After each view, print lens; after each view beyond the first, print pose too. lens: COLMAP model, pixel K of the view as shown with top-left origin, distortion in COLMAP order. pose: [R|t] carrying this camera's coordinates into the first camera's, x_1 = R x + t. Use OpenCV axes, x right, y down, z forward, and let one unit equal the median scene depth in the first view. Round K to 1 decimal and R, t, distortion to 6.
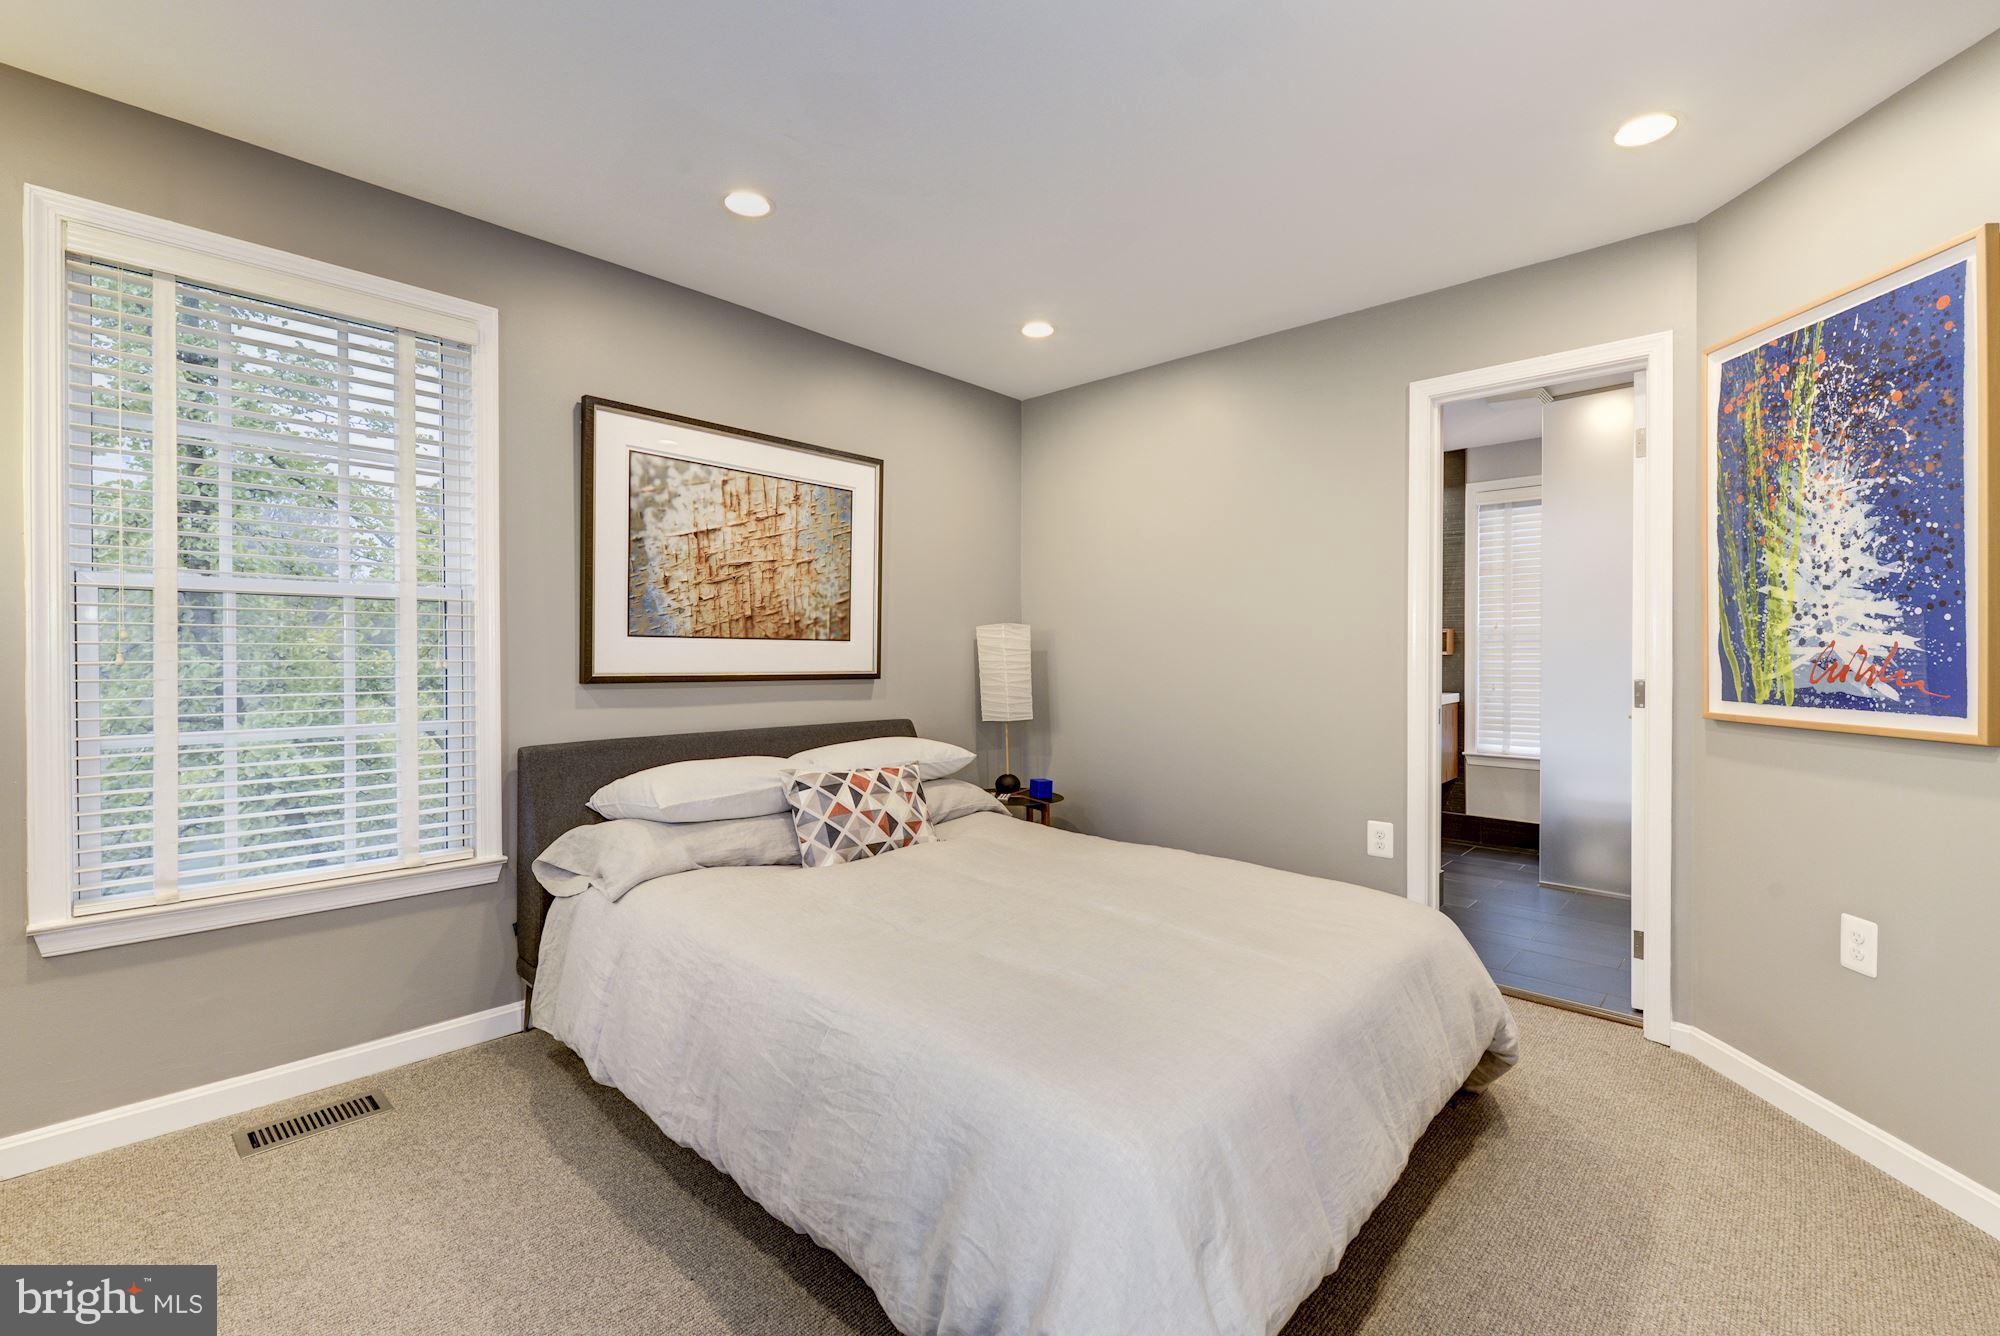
lens RADIAL K [[858.7, 0, 999.2], [0, 858.7, 658.6], [0, 0, 1]] dist [0.027927, -0.017123]
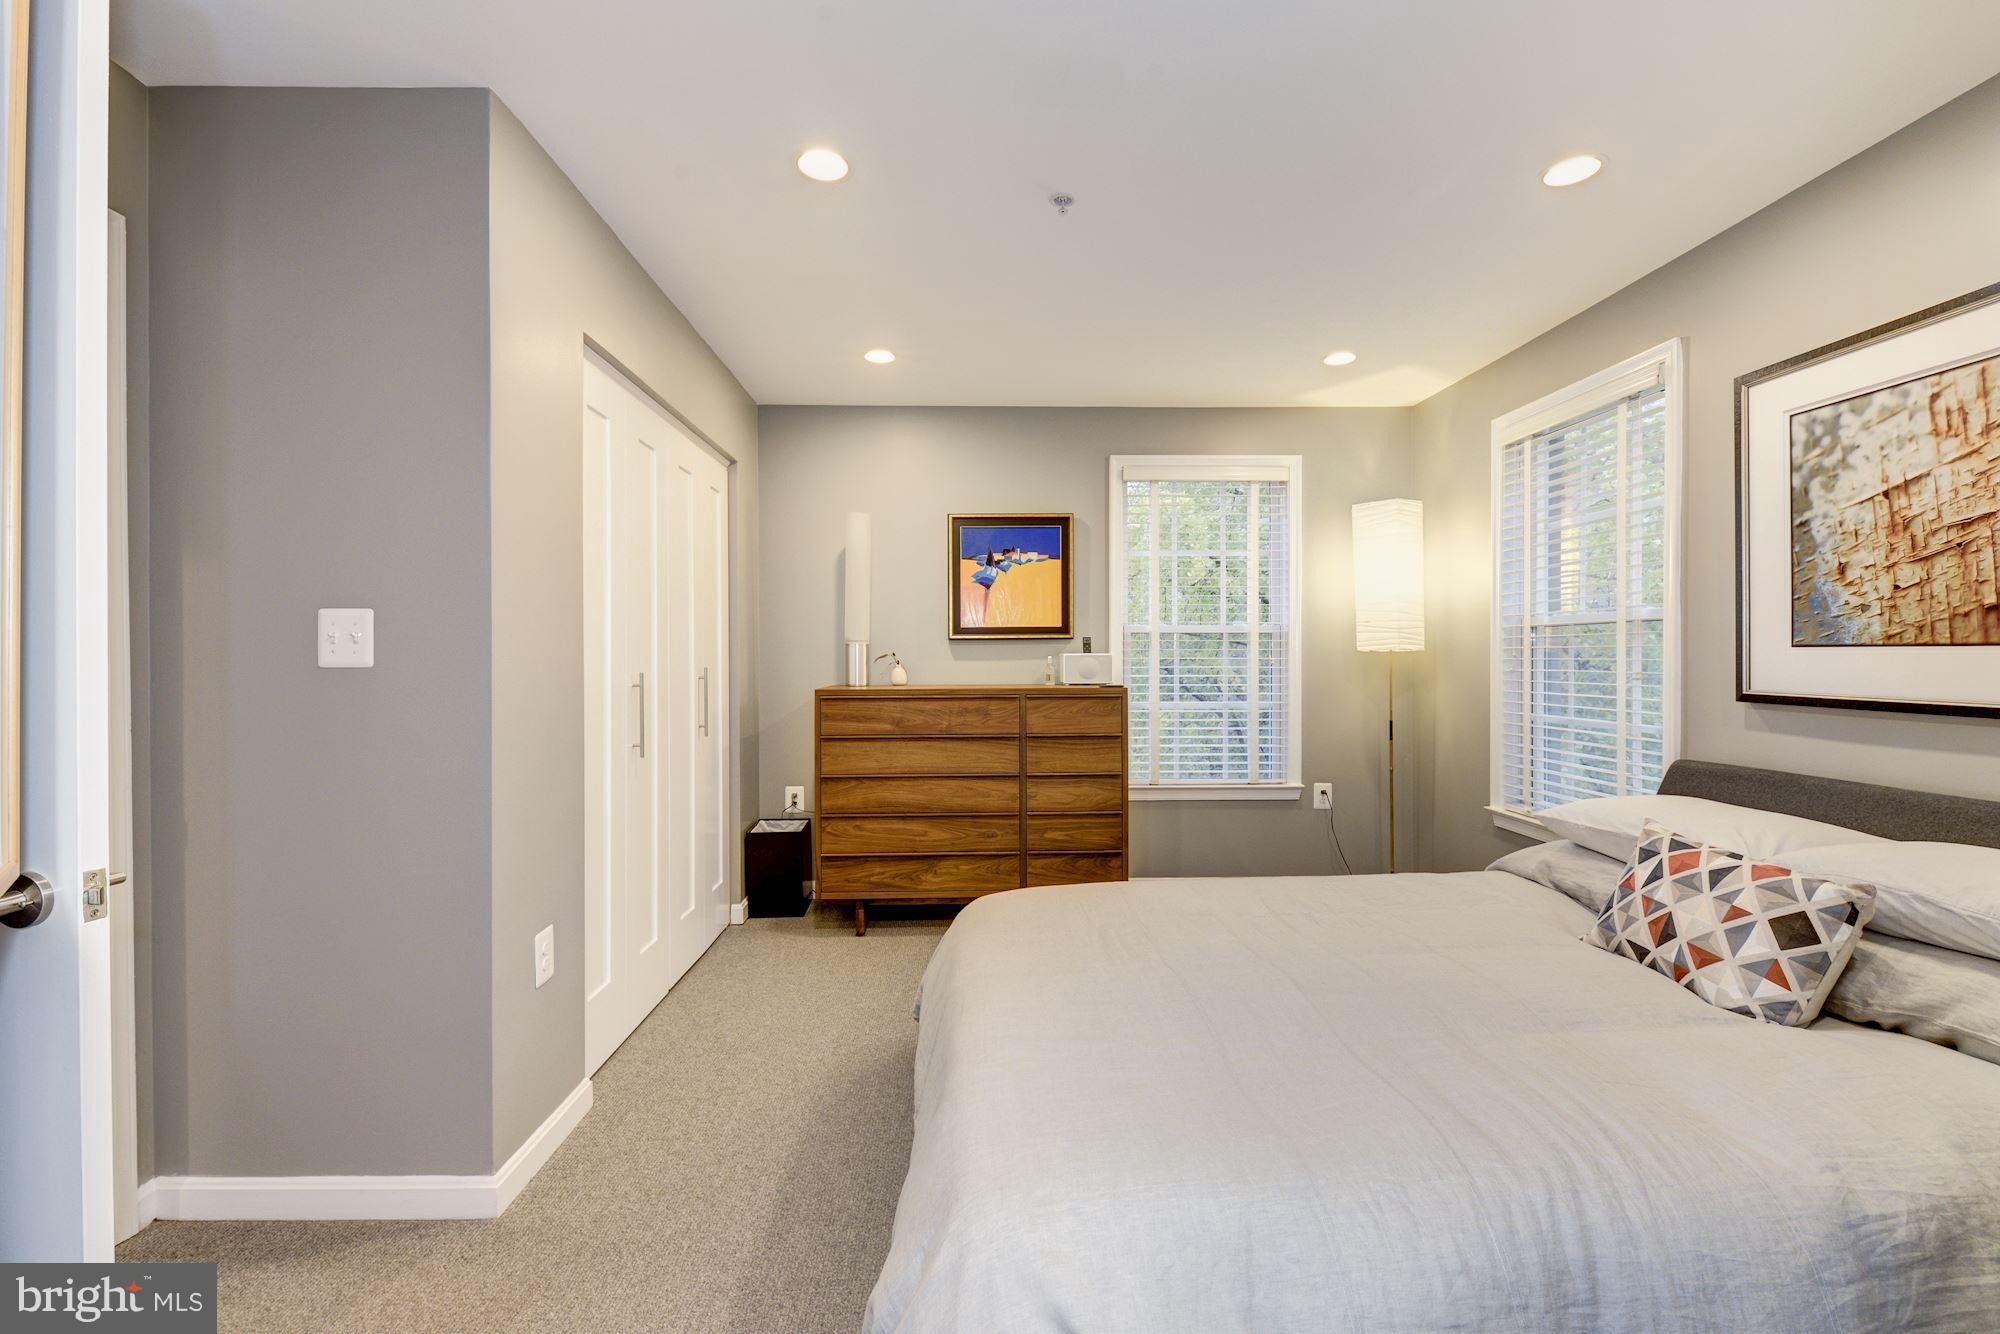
lens RADIAL K [[878.7, 0, 1003.6], [0, 878.7, 661.0], [0, 0, 1]] dist [0.000048, -0.001242]
pose [[-0.713792, 0.002262, -0.700354, 0.620799], [-0.003450, 0.999971, 0.006746, -0.014489], [0.700349, 0.007231, -0.713764, 0.994489]]
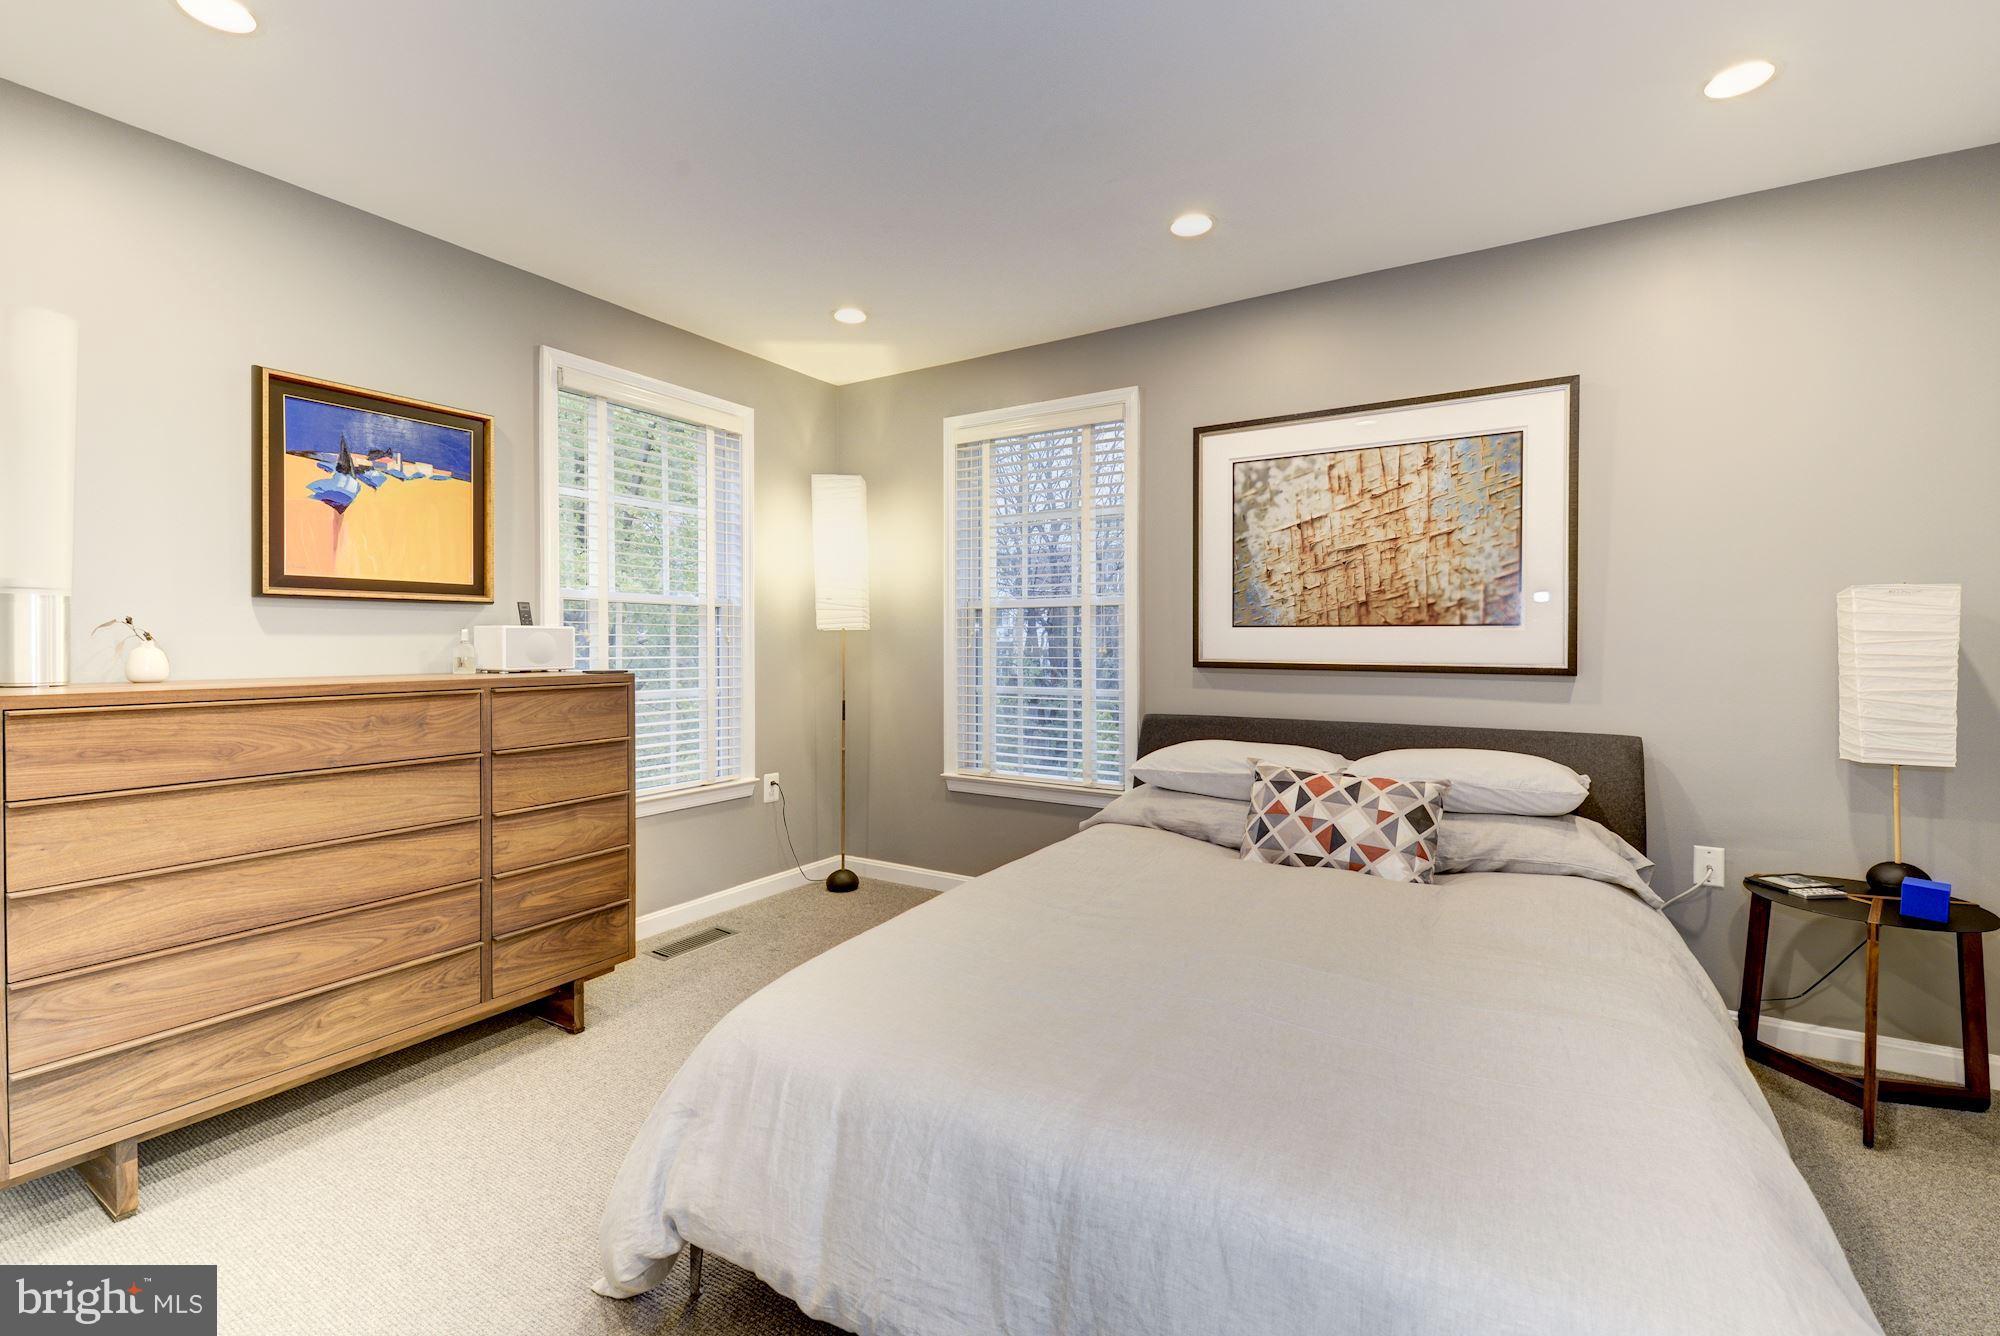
lens RADIAL K [[857.9, 0, 1008.8], [0, 857.9, 646.9], [0, 0, 1]] dist [0.027107, -0.017239]
pose [[0.199565, 0.001175, -0.979884, 0.574900], [-0.004823, 0.999988, 0.000217, 0.001374], [0.979873, 0.004683, 0.199568, 0.452032]]
